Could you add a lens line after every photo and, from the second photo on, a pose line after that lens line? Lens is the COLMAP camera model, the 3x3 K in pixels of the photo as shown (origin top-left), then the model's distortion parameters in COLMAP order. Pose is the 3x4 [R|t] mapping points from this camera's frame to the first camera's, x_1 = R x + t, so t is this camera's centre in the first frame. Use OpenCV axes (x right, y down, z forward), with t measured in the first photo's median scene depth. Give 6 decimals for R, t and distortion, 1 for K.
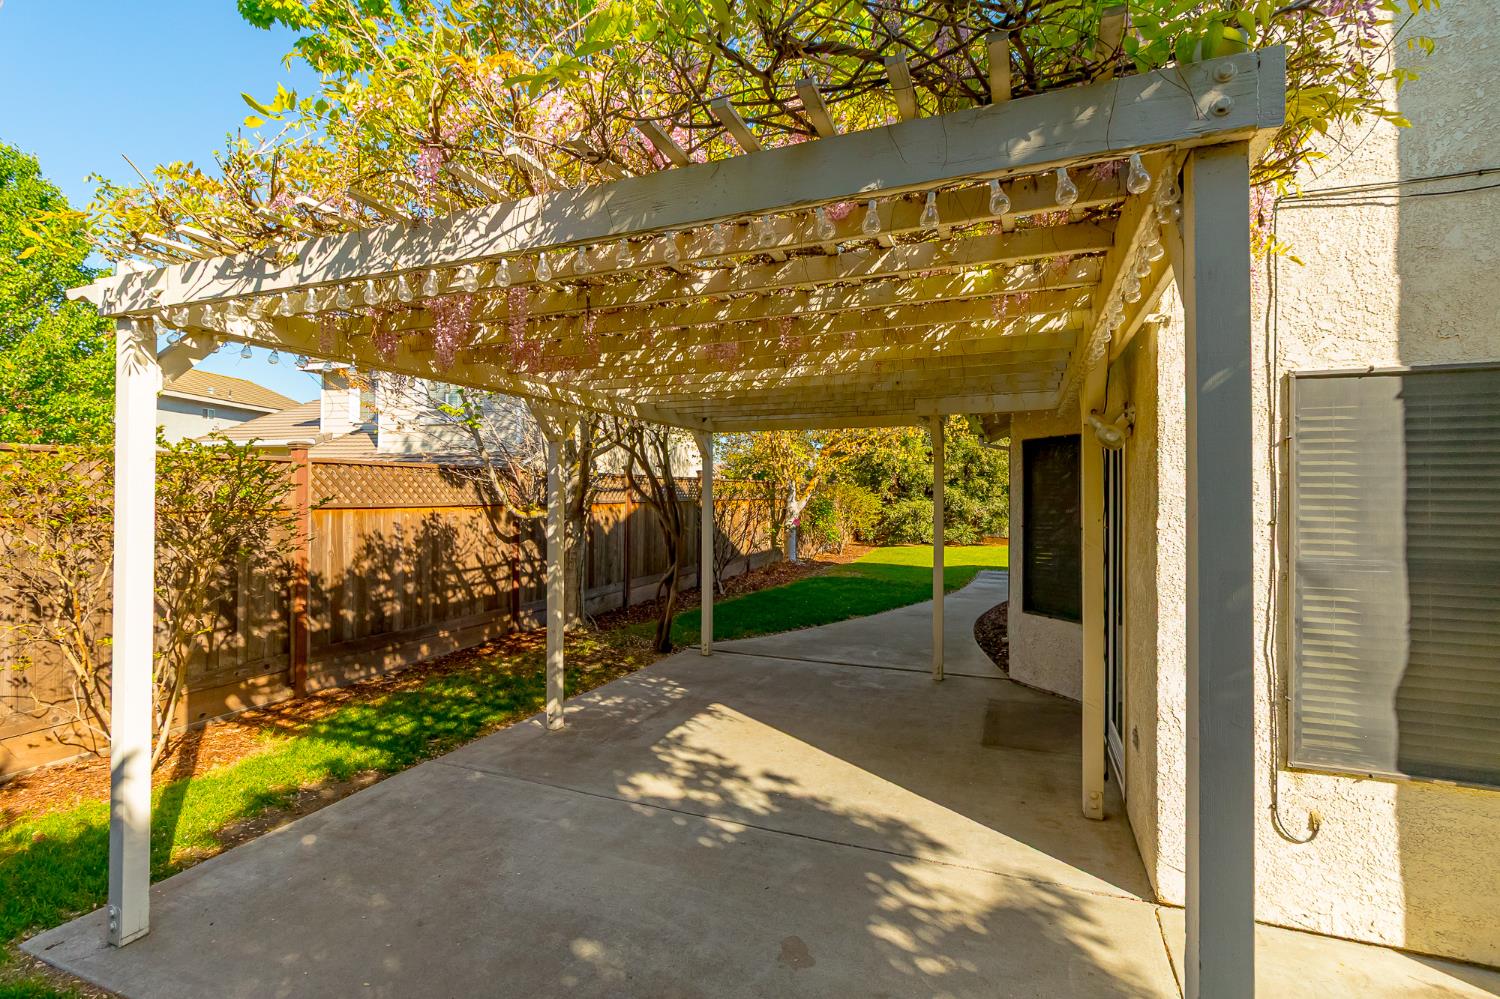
lens RADIAL K [[692.8, 0, 747.4], [0, 692.8, 494.4], [0, 0, 1]] dist [0.002210, -0.001684]
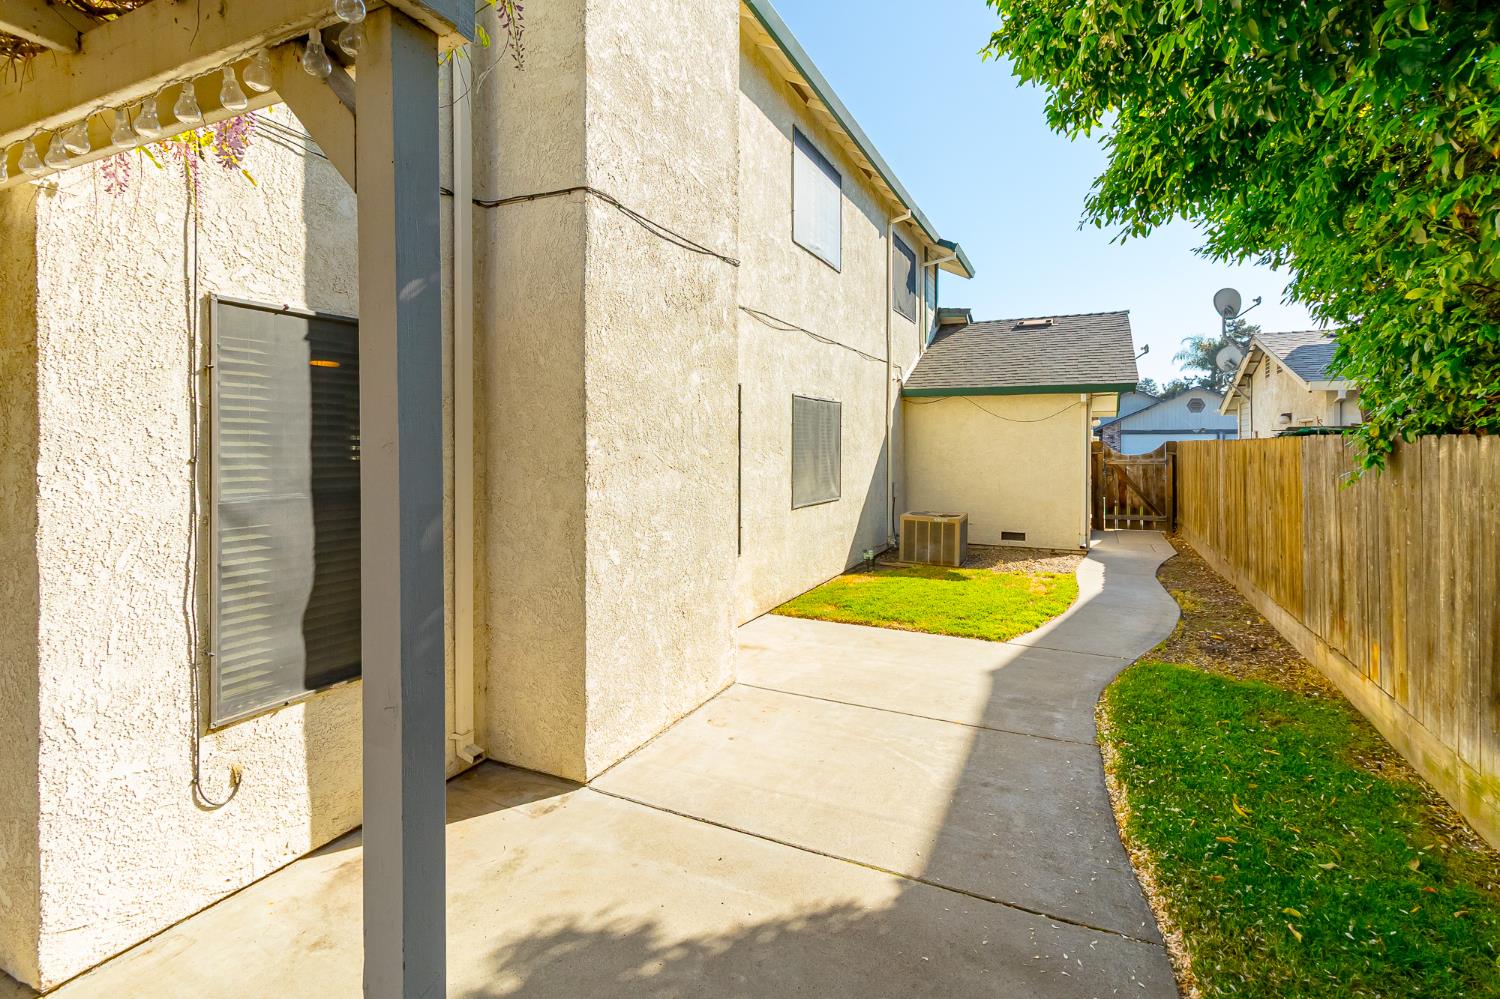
lens RADIAL K [[692.8, 0, 758.0], [0, 692.8, 443.2], [0, 0, 1]] dist [0.002210, -0.001684]
pose [[0.069314, -0.008735, 0.997557, -0.072893], [-0.003760, 0.999952, 0.009017, 0.007670], [-0.997588, -0.004376, 0.069278, 0.225563]]
